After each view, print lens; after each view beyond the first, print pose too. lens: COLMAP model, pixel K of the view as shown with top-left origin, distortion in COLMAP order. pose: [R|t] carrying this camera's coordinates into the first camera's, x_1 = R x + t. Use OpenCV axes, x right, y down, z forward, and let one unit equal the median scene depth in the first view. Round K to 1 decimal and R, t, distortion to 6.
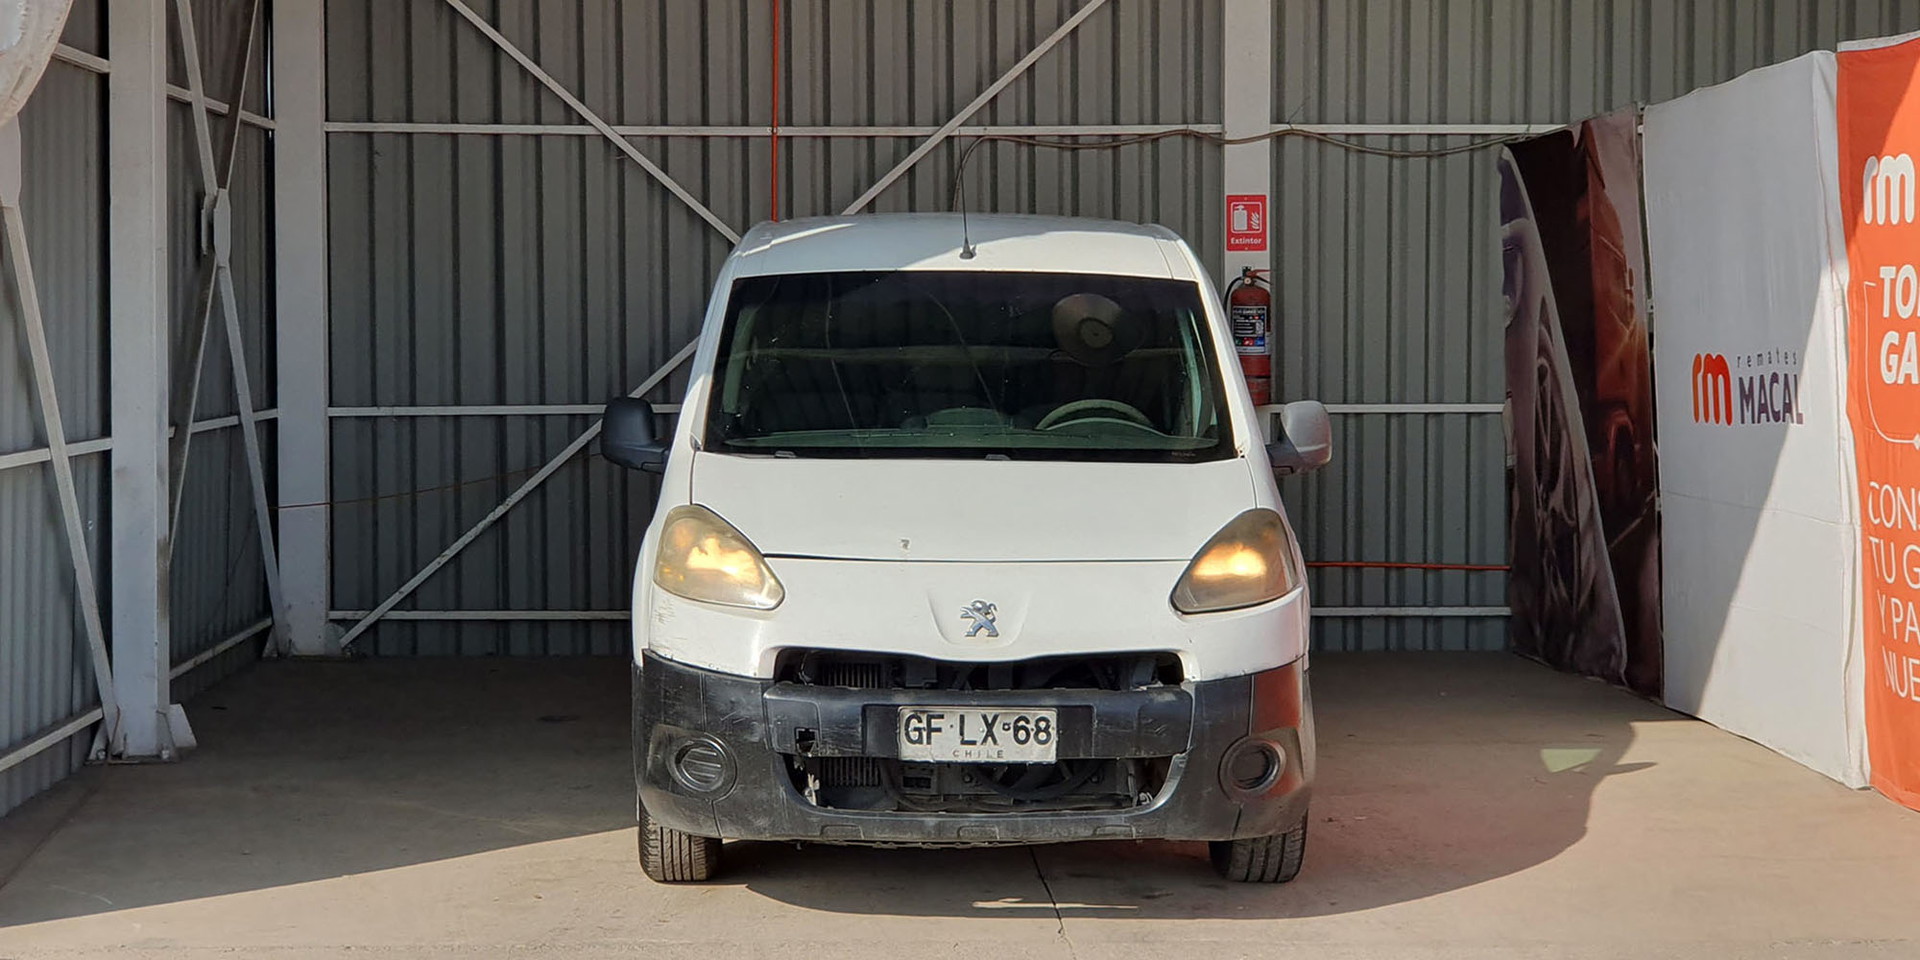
lens RADIAL K [[3430.1, 0, 960.0], [0, 3430.1, 480.0], [0, 0, 1]] dist [0.300171, -2.018623]
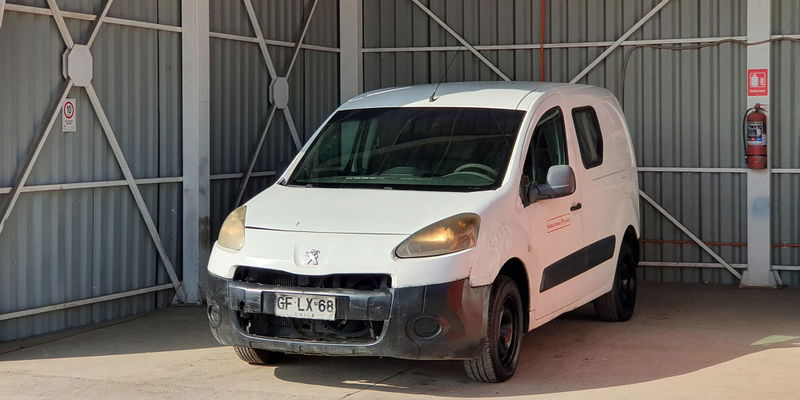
lens RADIAL K [[1528.5, 0, 398.7], [0, 1528.5, 172.7], [0, 0, 1]] dist [0.151989, -0.157882]
pose [[0.887467, 0.010407, -0.460754, 0.362385], [-0.019489, 0.999698, -0.014959, -0.001429], [0.460459, 0.022256, 0.887402, 0.073489]]
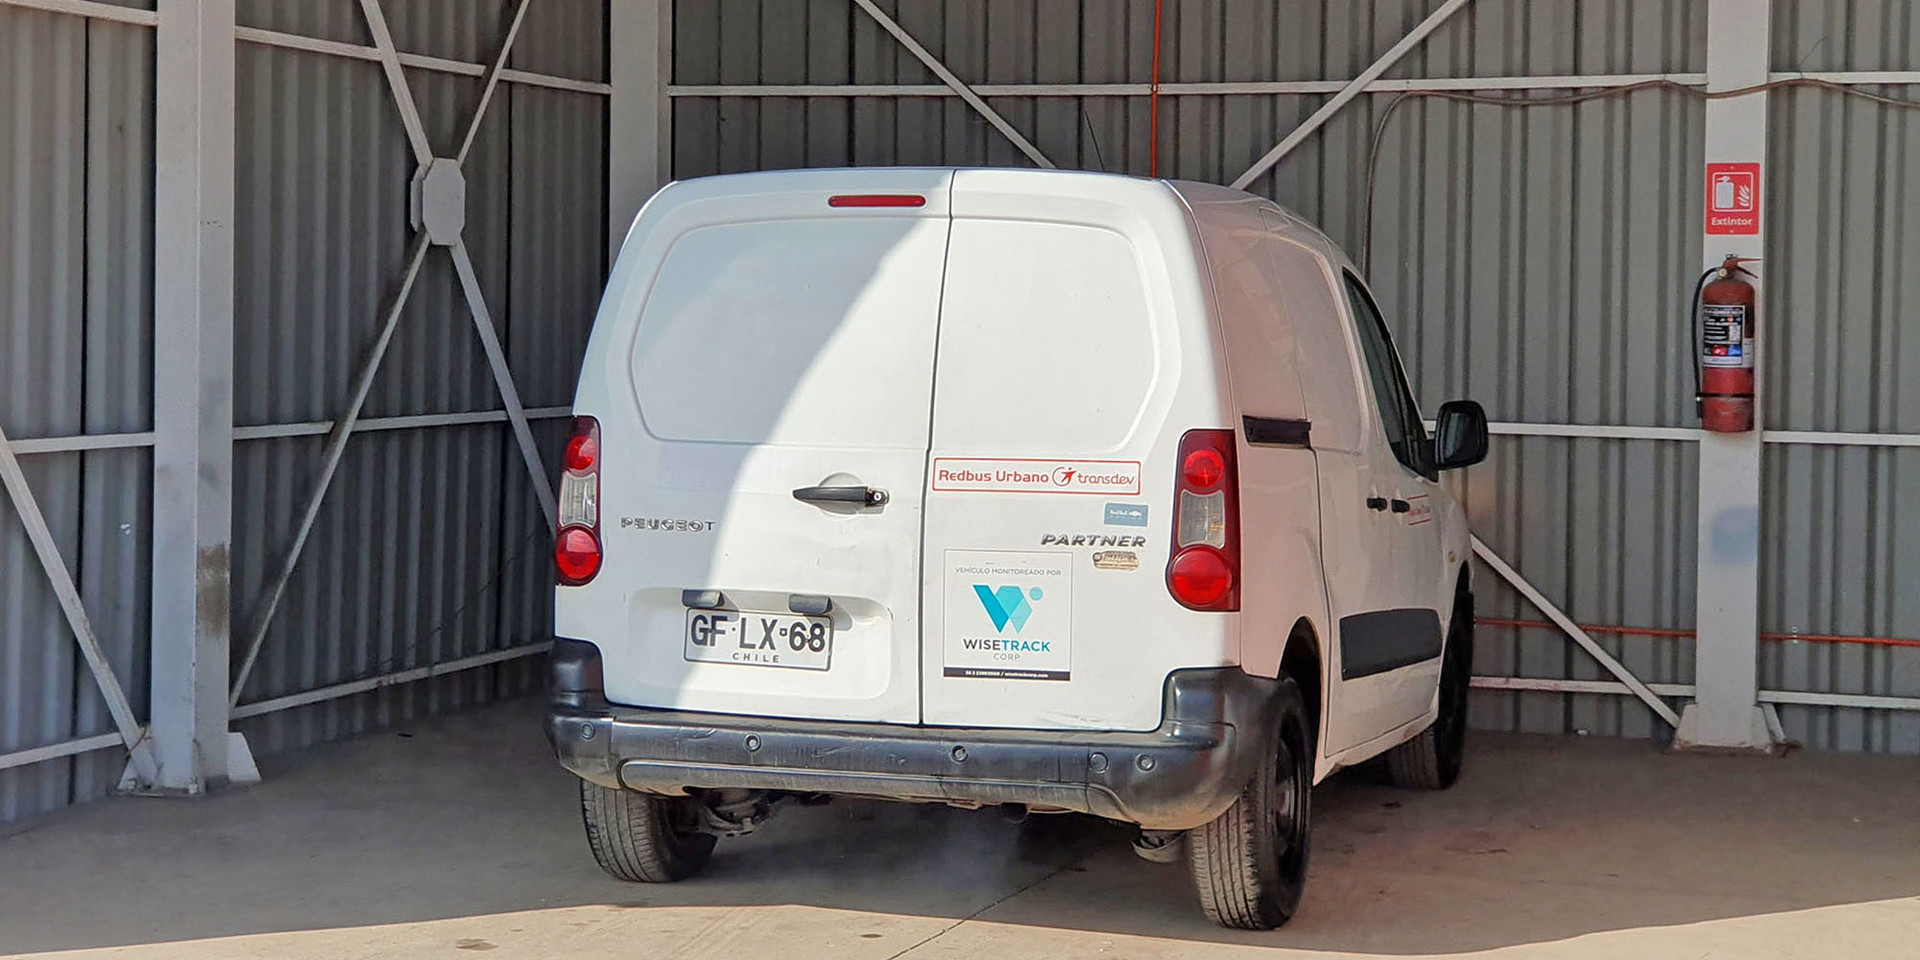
lens RADIAL K [[3430.1, 0, 960.0], [0, 3430.1, 480.0], [0, 0, 1]] dist [0.300171, -2.018623]
pose [[0.910774, 0.037203, -0.411227, 0.279989], [-0.034905, 0.999305, 0.013099, -0.016900], [0.411428, 0.002424, 0.911439, 0.236862]]
